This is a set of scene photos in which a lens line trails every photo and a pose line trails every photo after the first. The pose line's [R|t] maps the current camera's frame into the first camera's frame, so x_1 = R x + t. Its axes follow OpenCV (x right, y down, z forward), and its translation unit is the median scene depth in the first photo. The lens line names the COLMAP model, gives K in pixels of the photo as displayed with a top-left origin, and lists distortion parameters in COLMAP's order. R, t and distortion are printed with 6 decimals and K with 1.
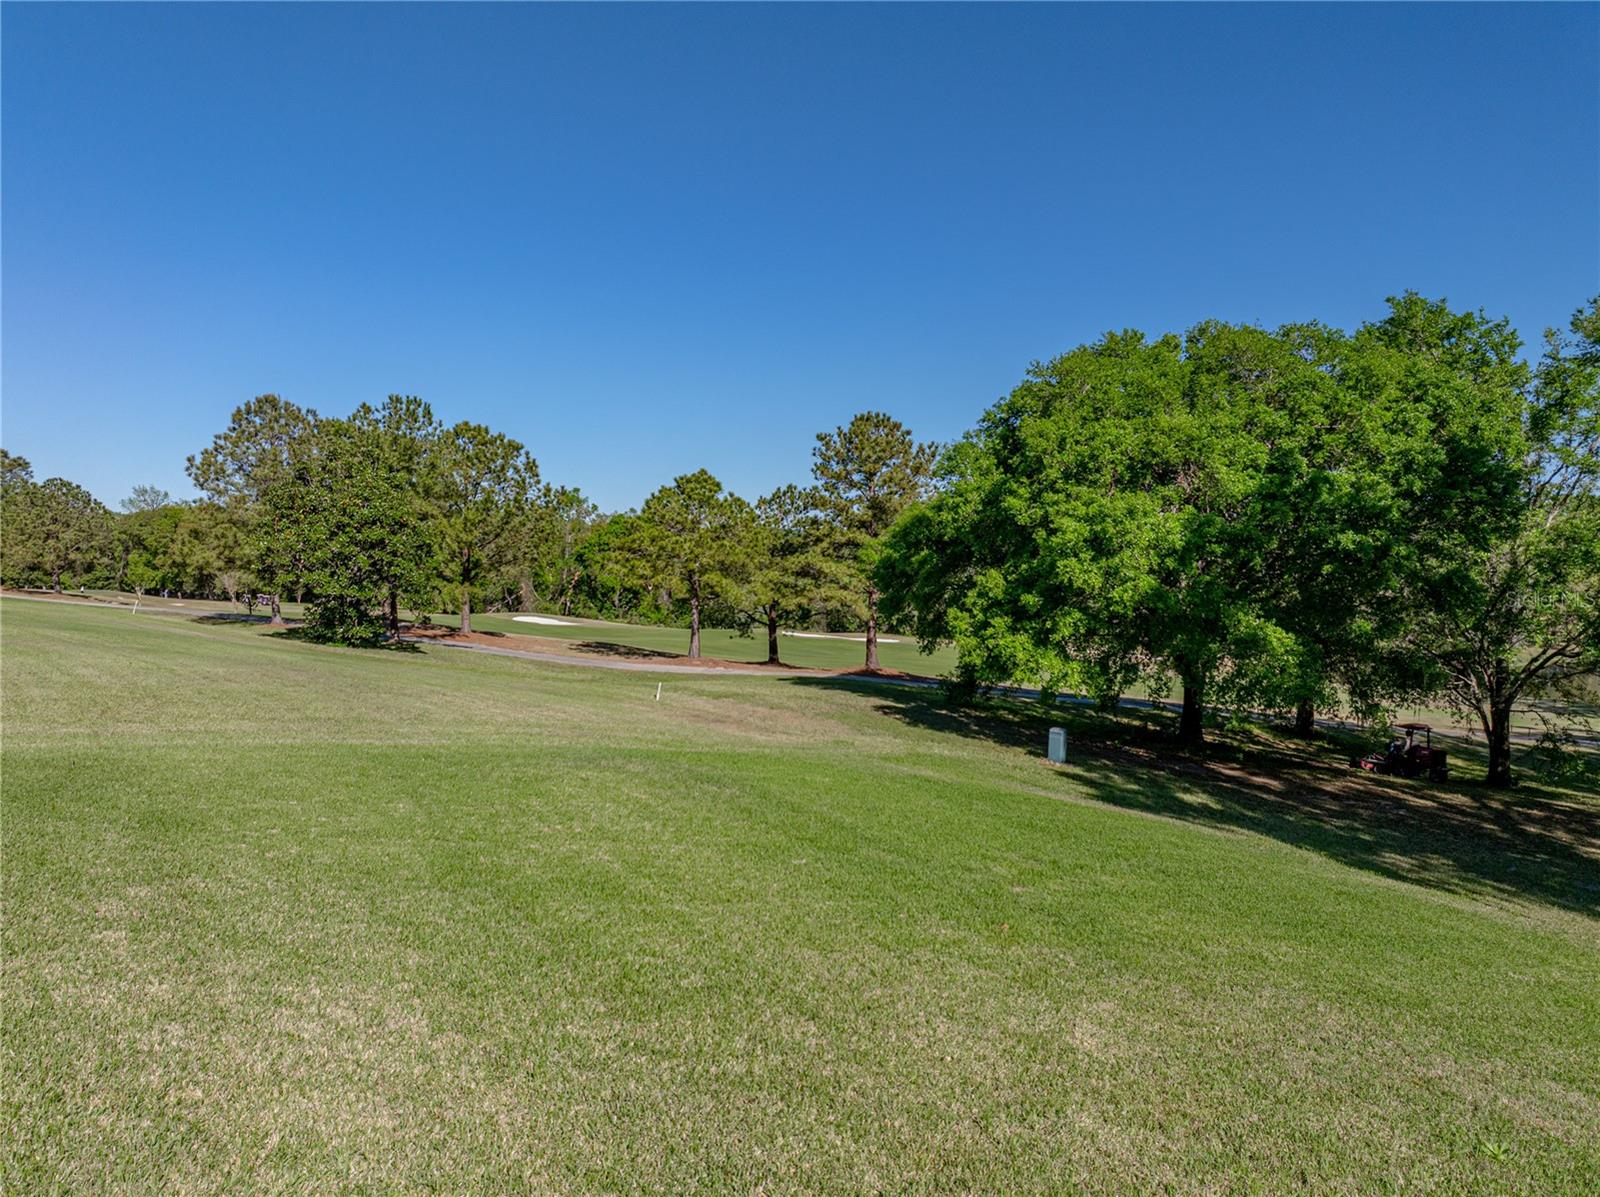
lens RADIAL K [[1137.1, 0, 800.0], [0, 1137.1, 598.5], [0, 0, 1]] dist [-0.020991, 0.008163]
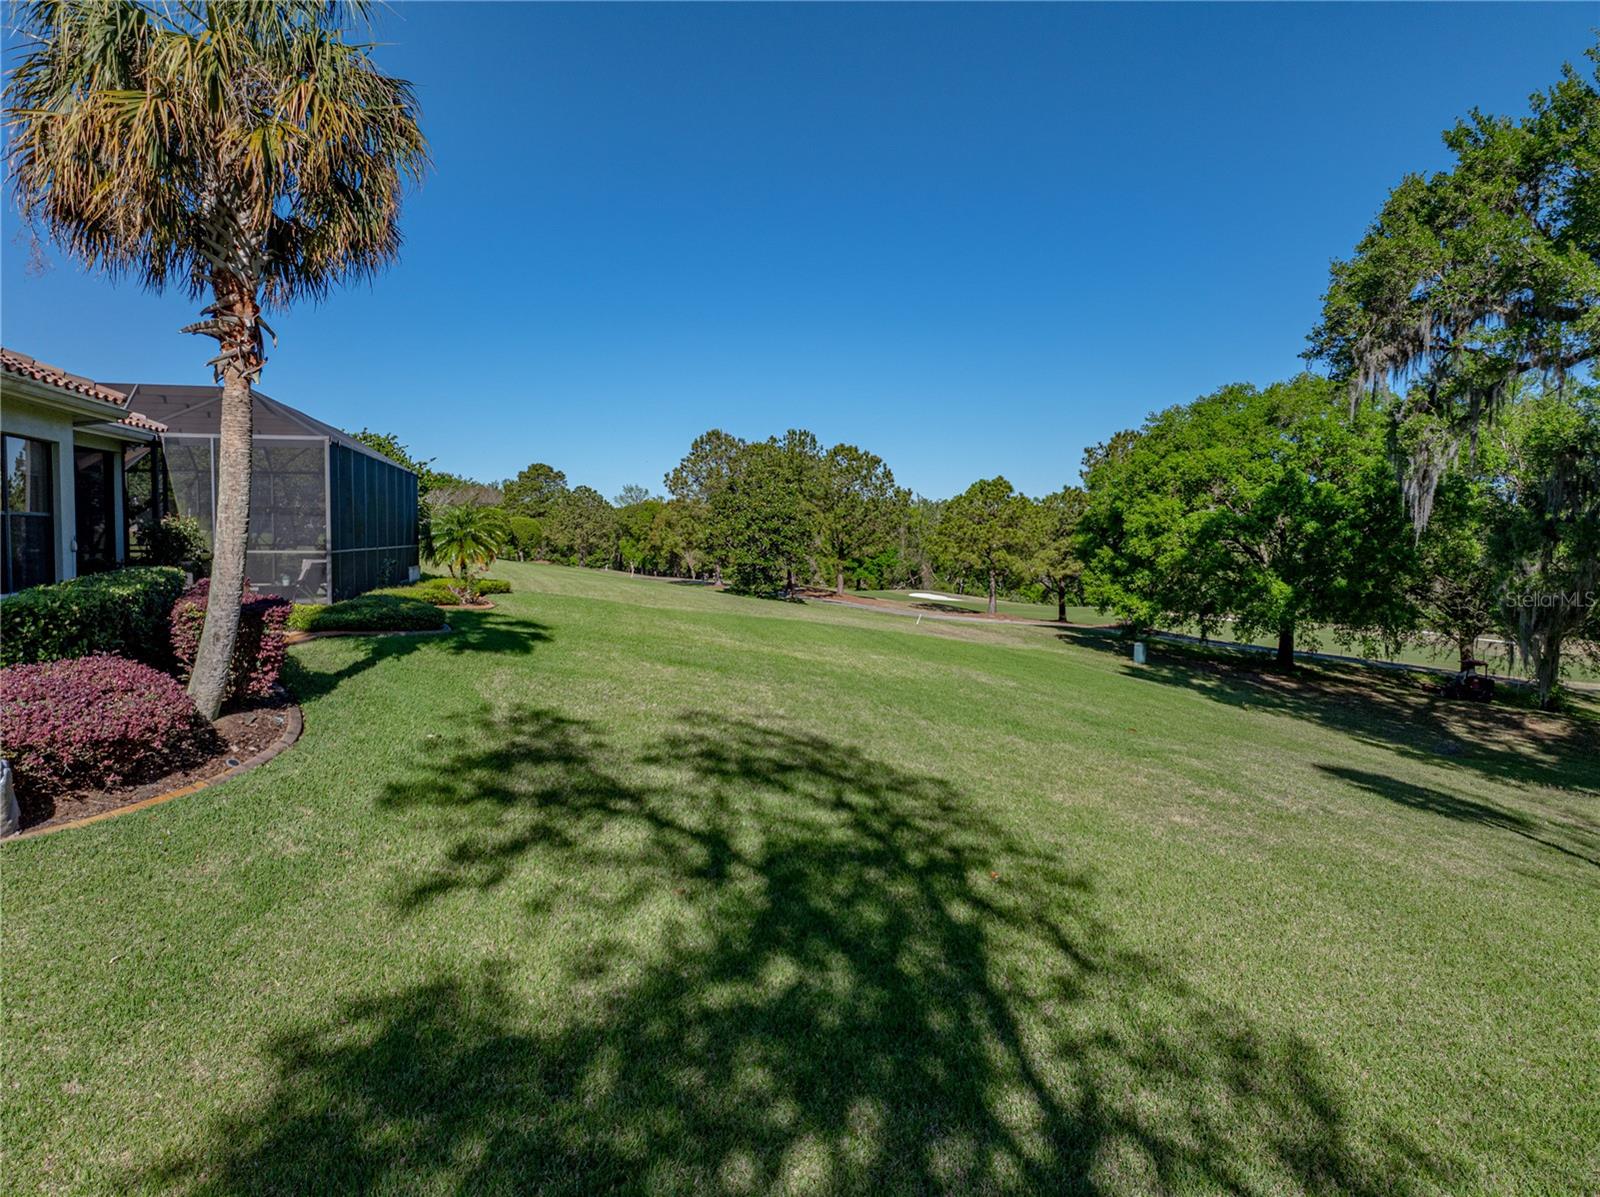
lens RADIAL K [[1137.1, 0, 800.0], [0, 1137.1, 598.5], [0, 0, 1]] dist [-0.020991, 0.008163]
pose [[0.930842, 0.018572, -0.364949, 0.182576], [-0.014431, 0.999797, 0.014072, 0.017471], [0.365136, -0.007832, 0.930921, -0.347500]]
